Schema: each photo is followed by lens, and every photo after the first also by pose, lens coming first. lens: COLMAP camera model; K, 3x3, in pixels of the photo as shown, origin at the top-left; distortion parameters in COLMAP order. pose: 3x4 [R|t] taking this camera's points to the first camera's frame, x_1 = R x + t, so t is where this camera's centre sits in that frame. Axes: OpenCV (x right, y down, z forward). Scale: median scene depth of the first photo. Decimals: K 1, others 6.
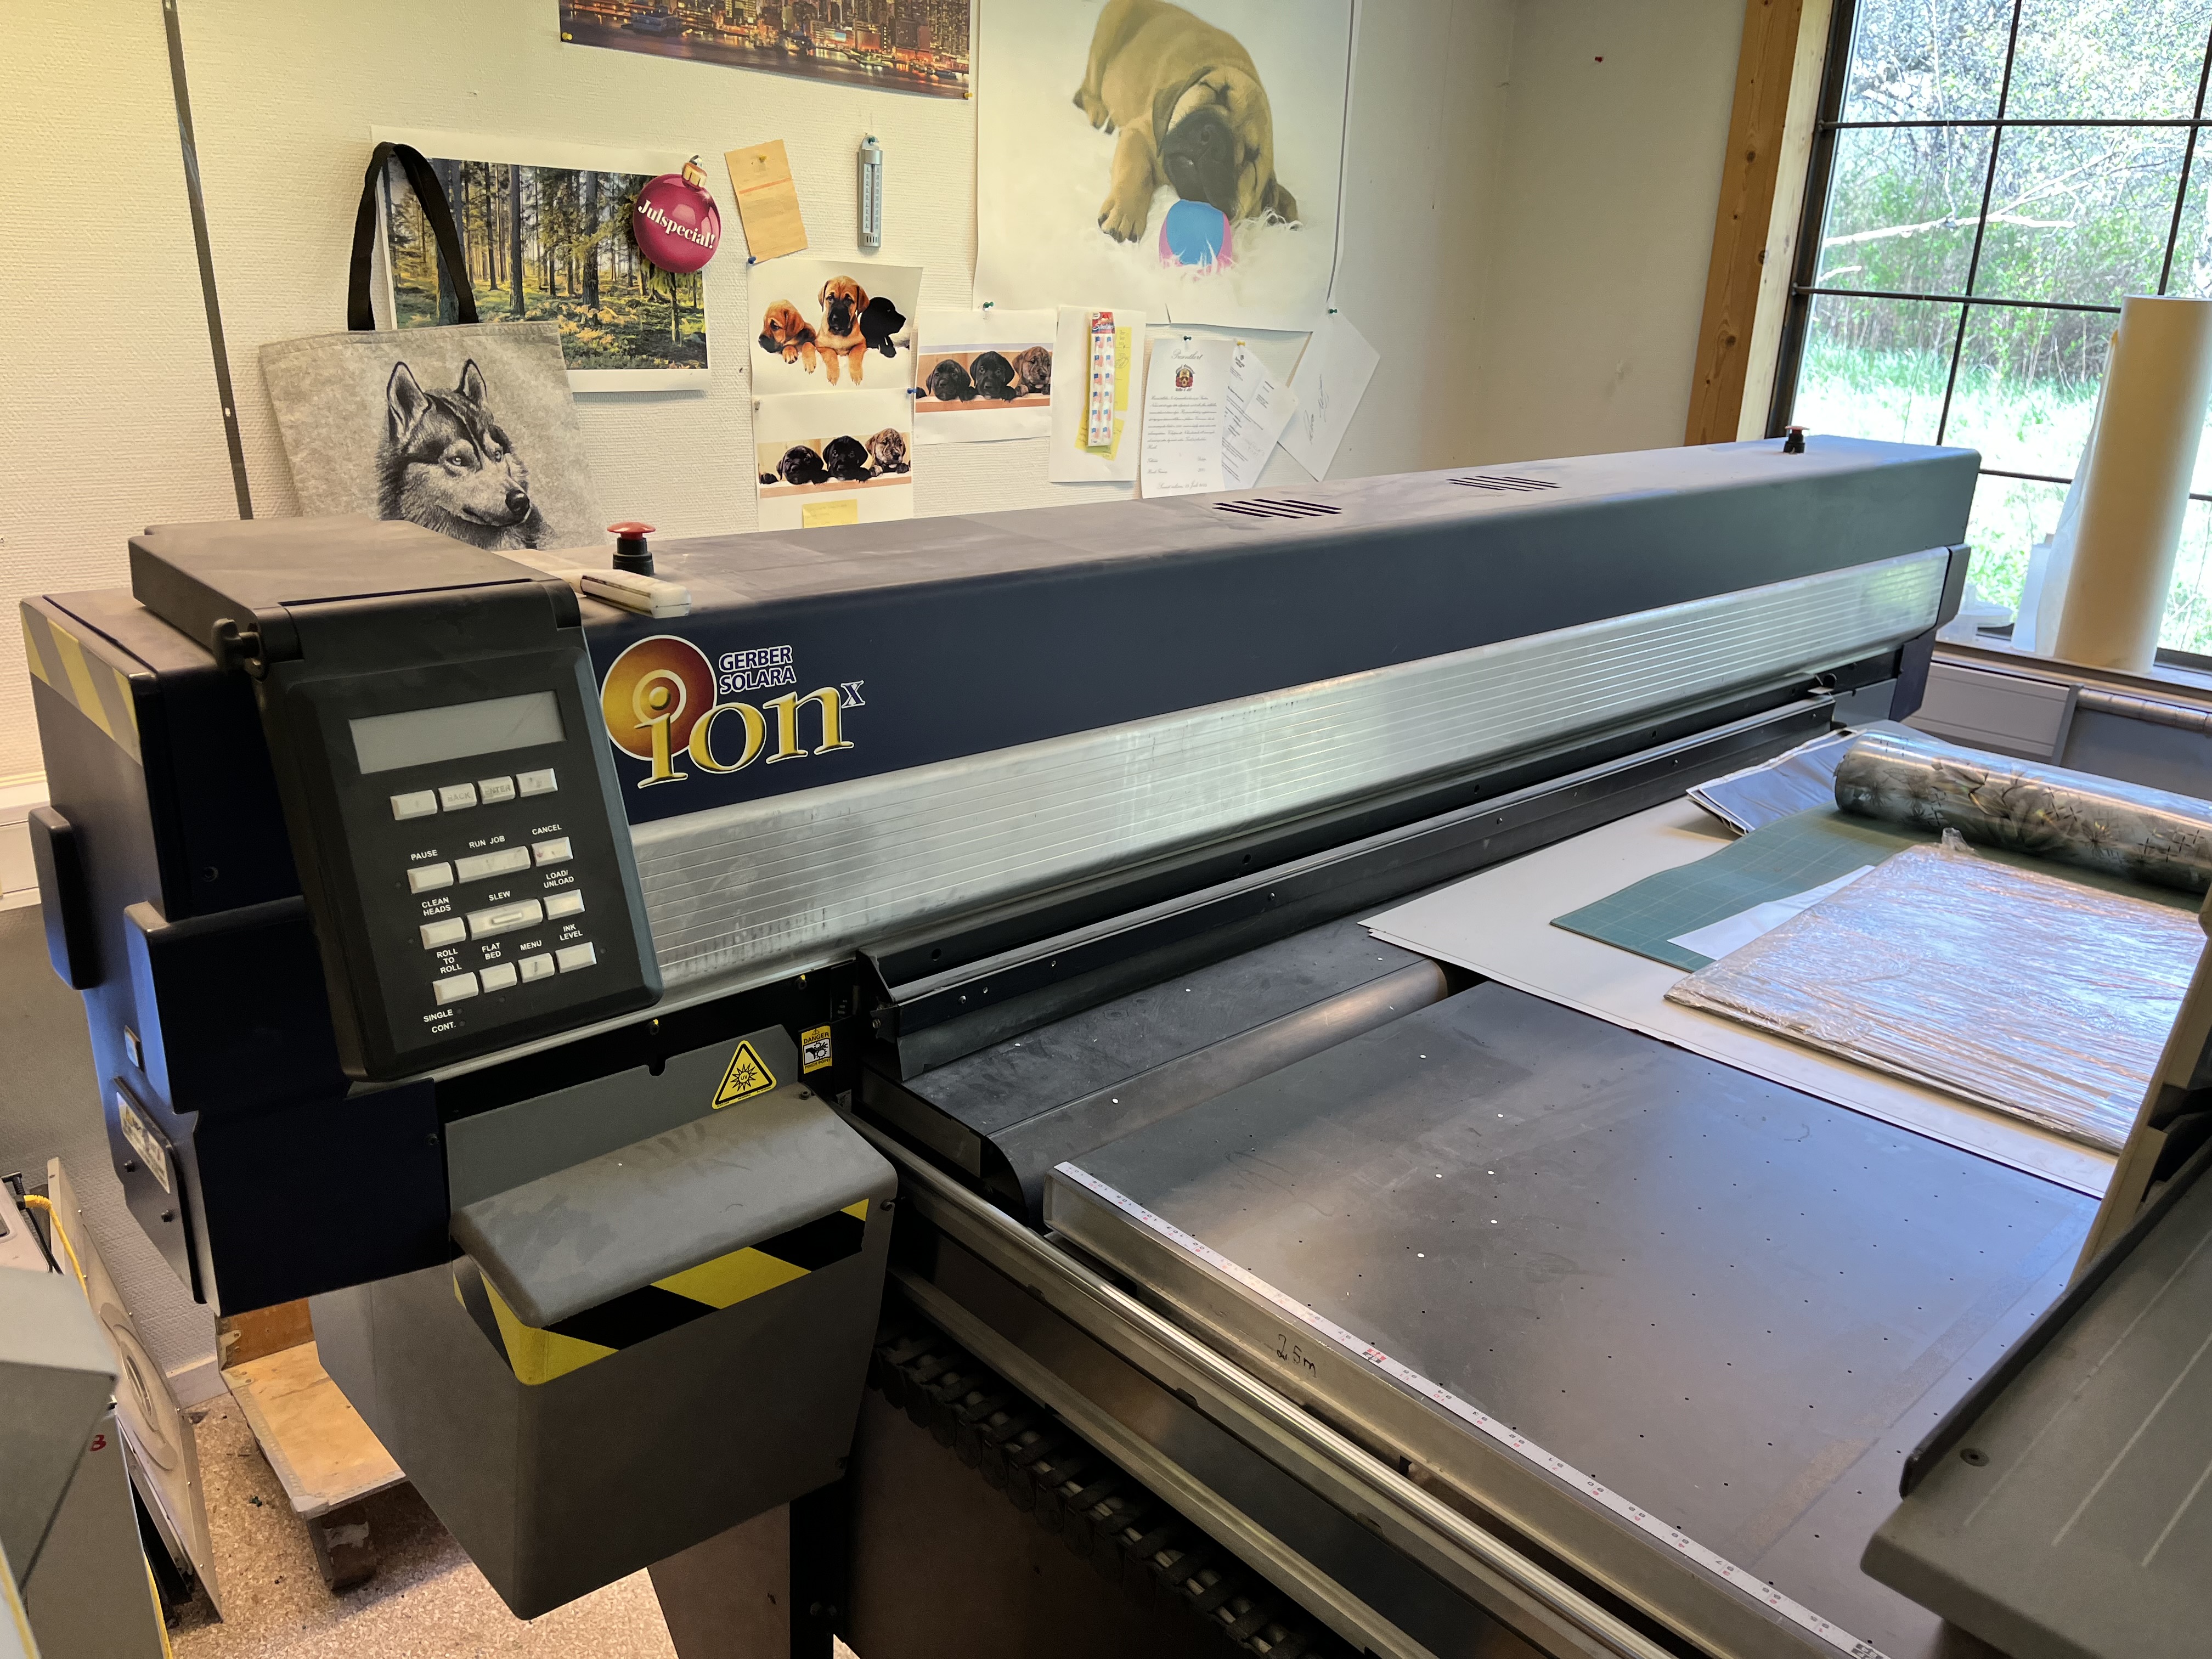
lens RADIAL K [[1687.4, 0, 1125.8], [0, 1687.4, 794.4], [0, 0, 1]] dist [0.057785, -0.074894]
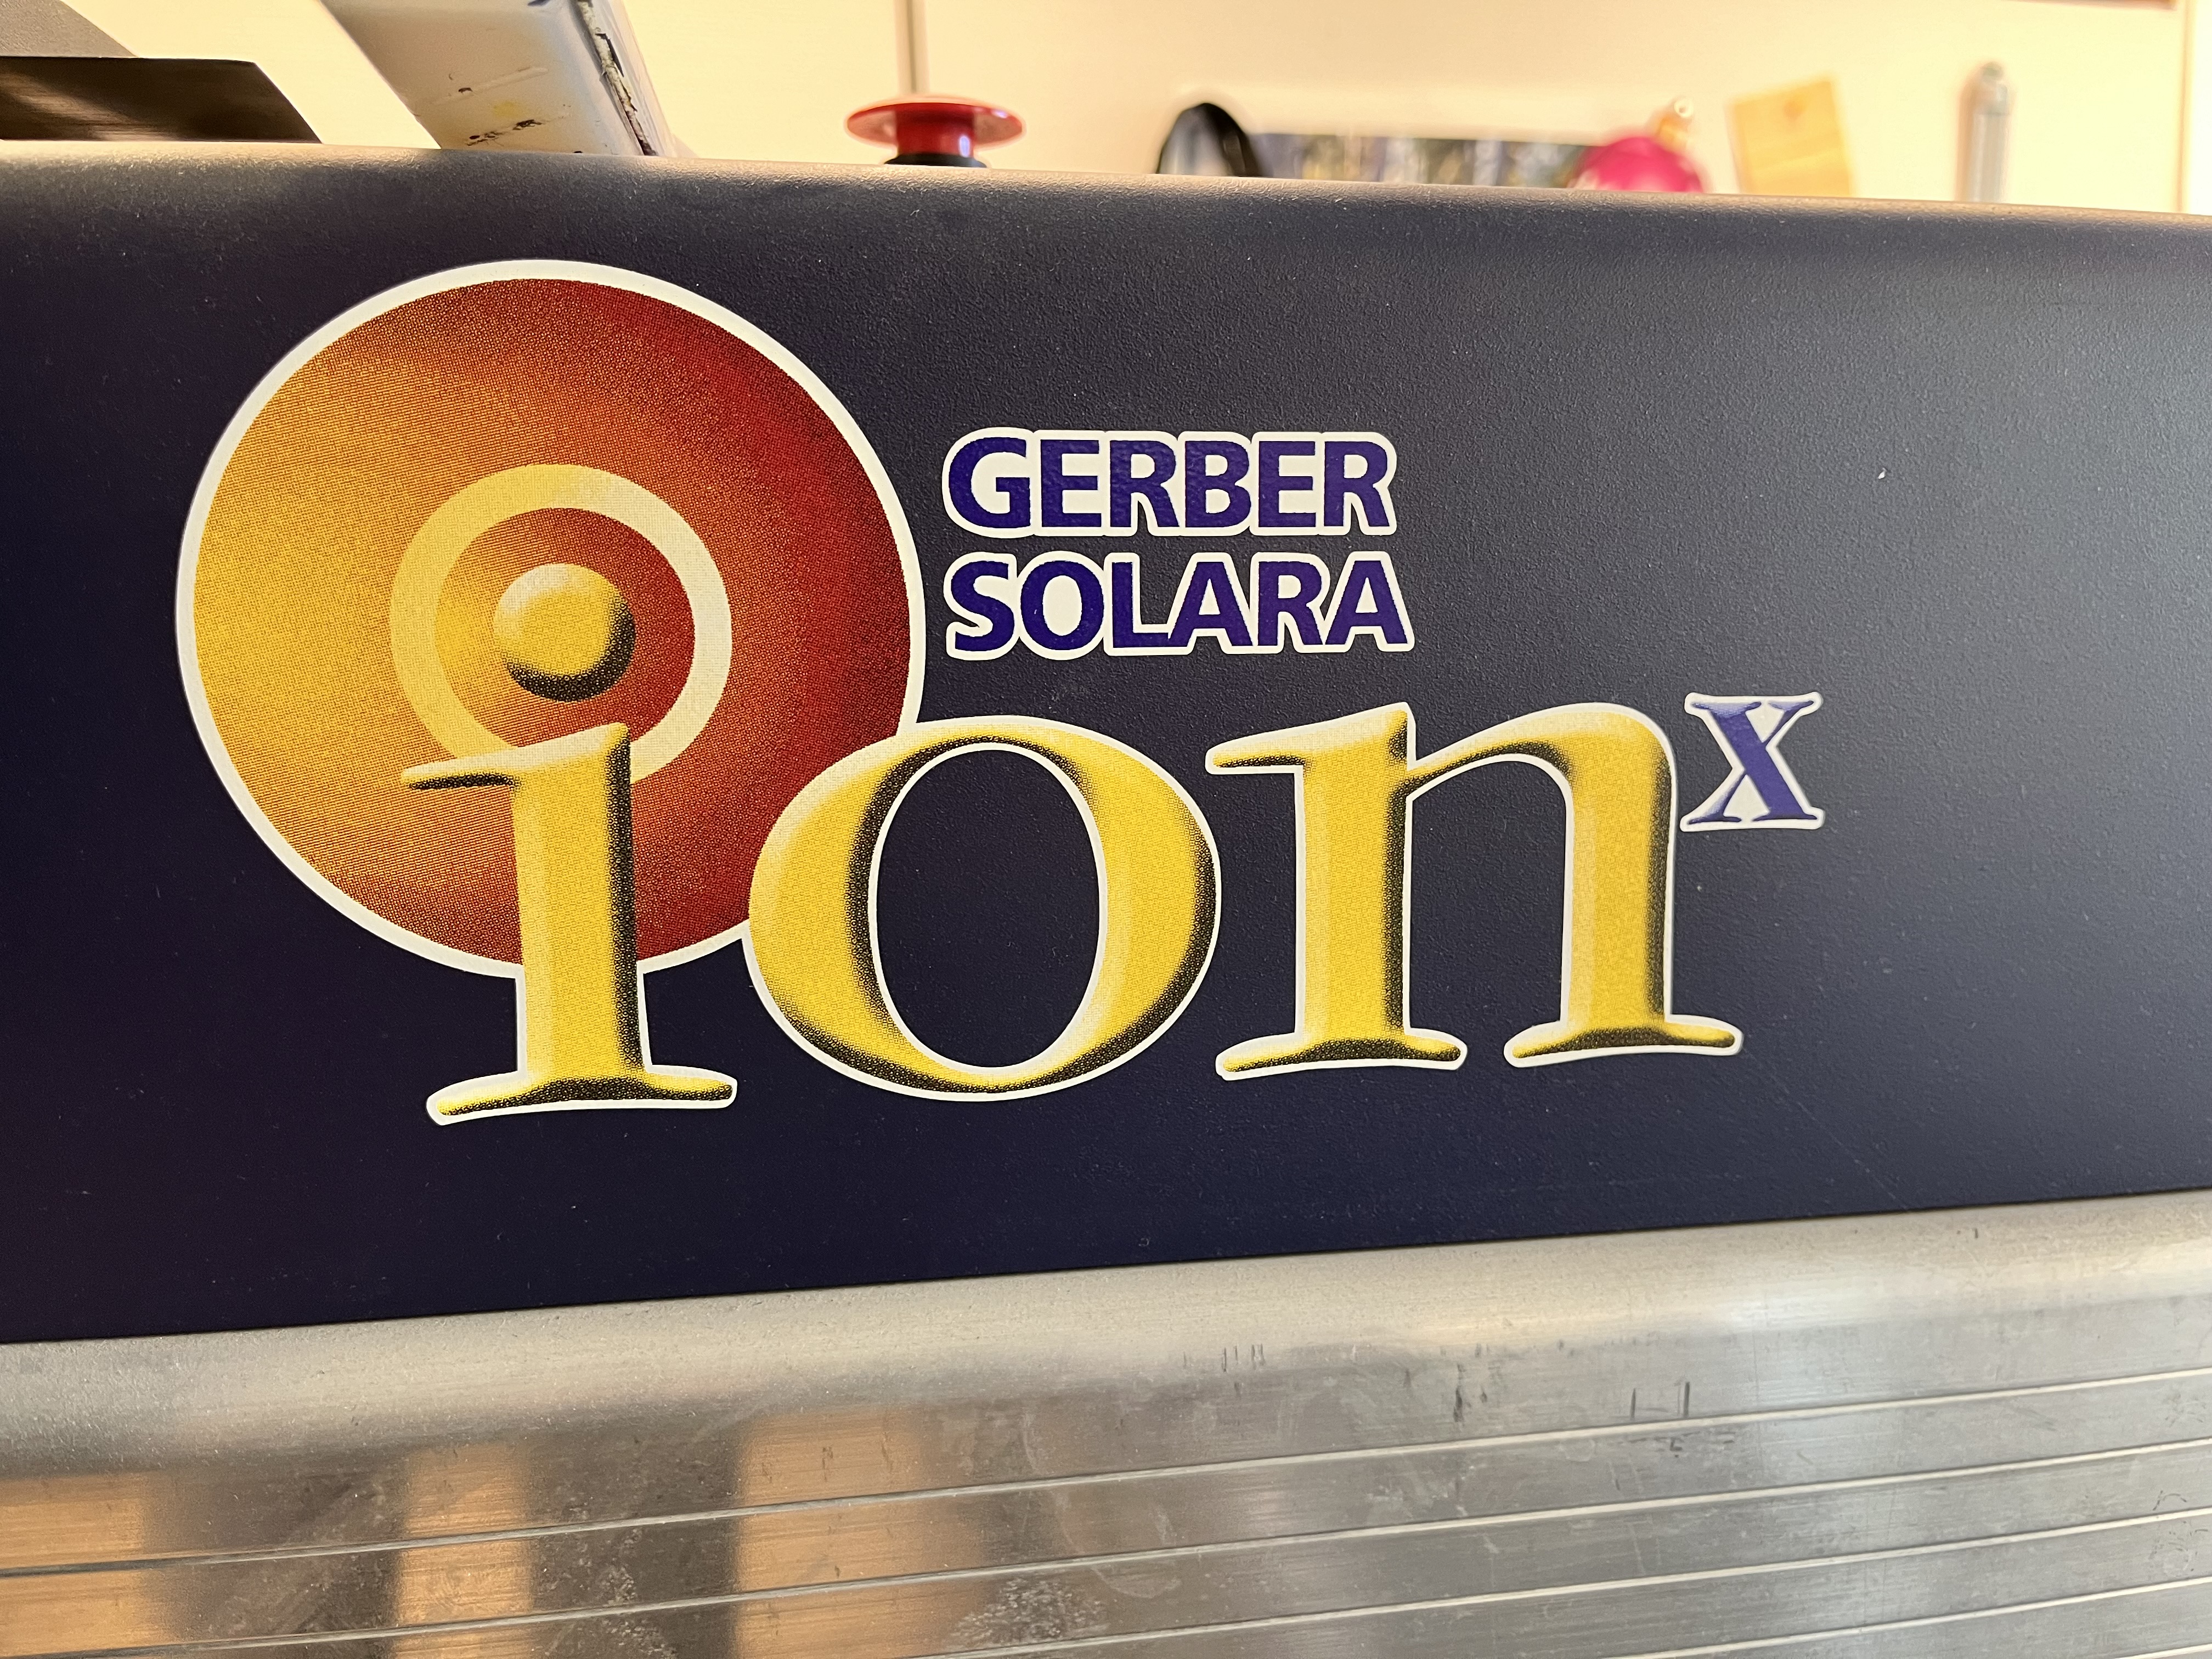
lens RADIAL K [[1687.4, 0, 1141.3], [0, 1687.4, 839.5], [0, 0, 1]] dist [0.057785, -0.074894]
pose [[0.831283, 0.040782, -0.554351, -0.064793], [-0.132902, 0.982961, -0.126980, -0.010671], [0.539727, 0.179231, 0.822540, 0.461663]]
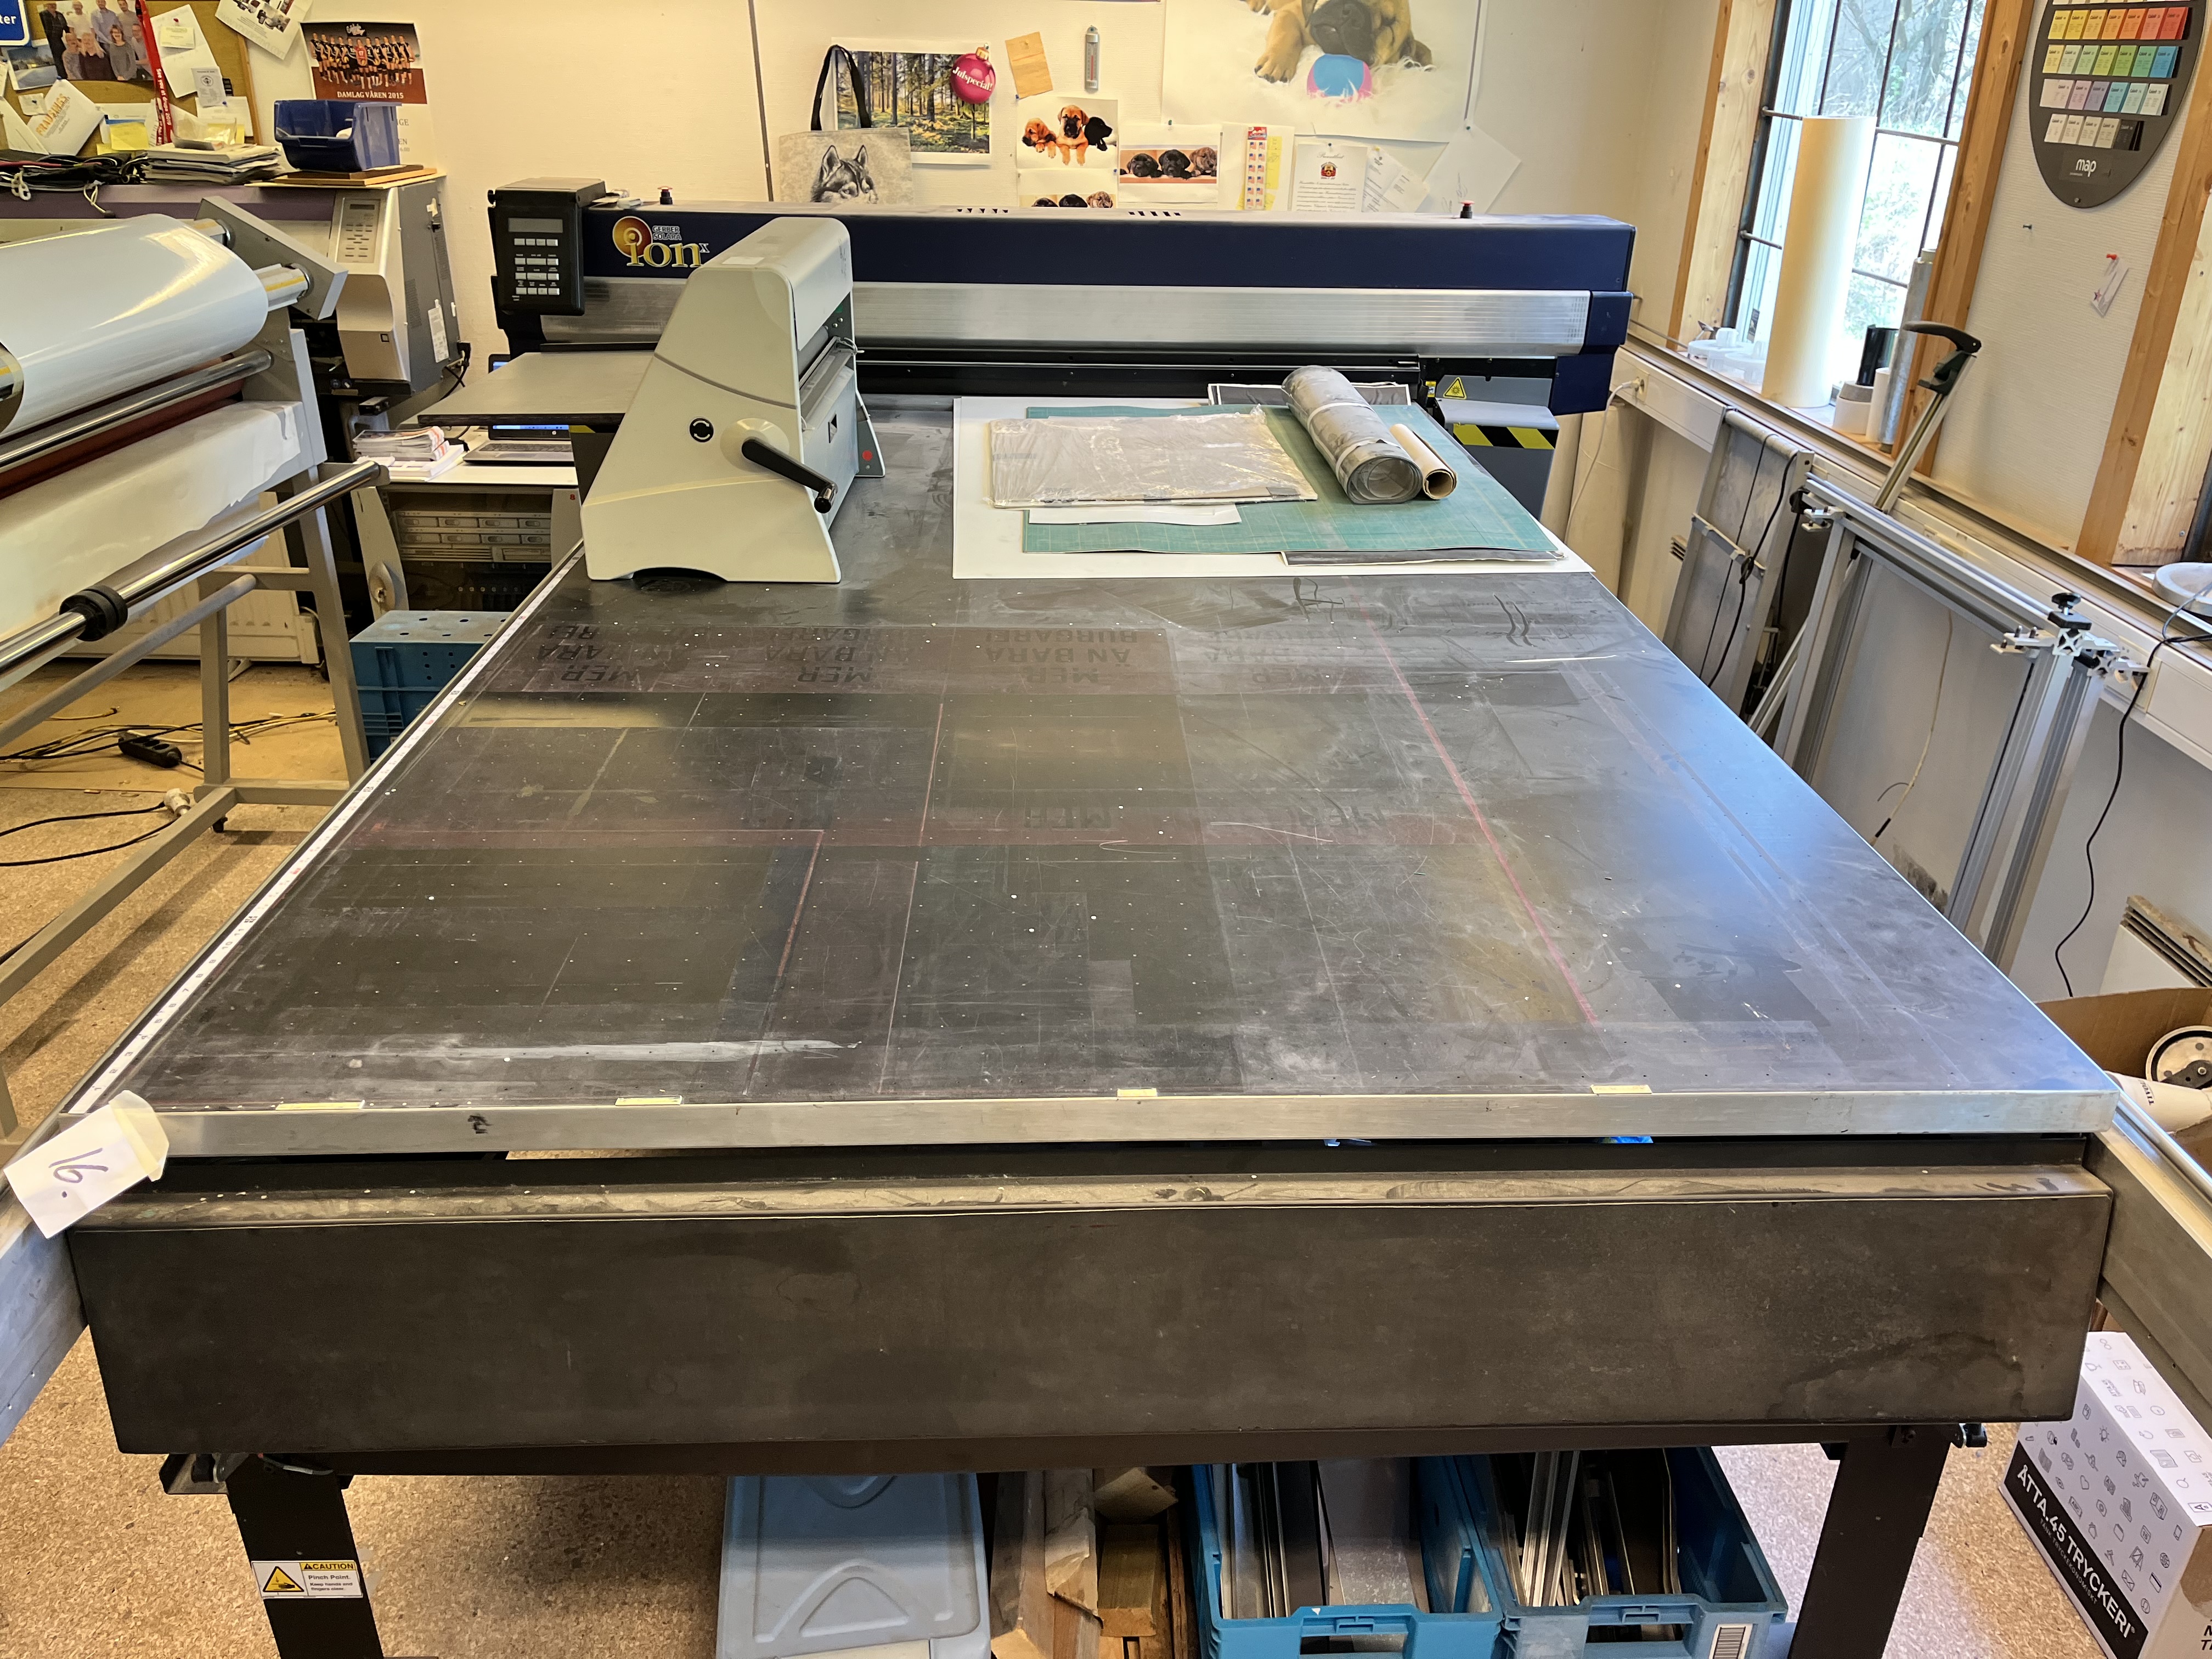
lens RADIAL K [[1687.4, 0, 1114.0], [0, 1687.4, 823.1], [0, 0, 1]] dist [0.057785, -0.074894]
pose [[0.745790, 0.256042, -0.615012, 1.422767], [-0.192310, 0.966633, 0.169226, 0.157669], [0.637820, -0.007934, 0.770145, -0.496291]]
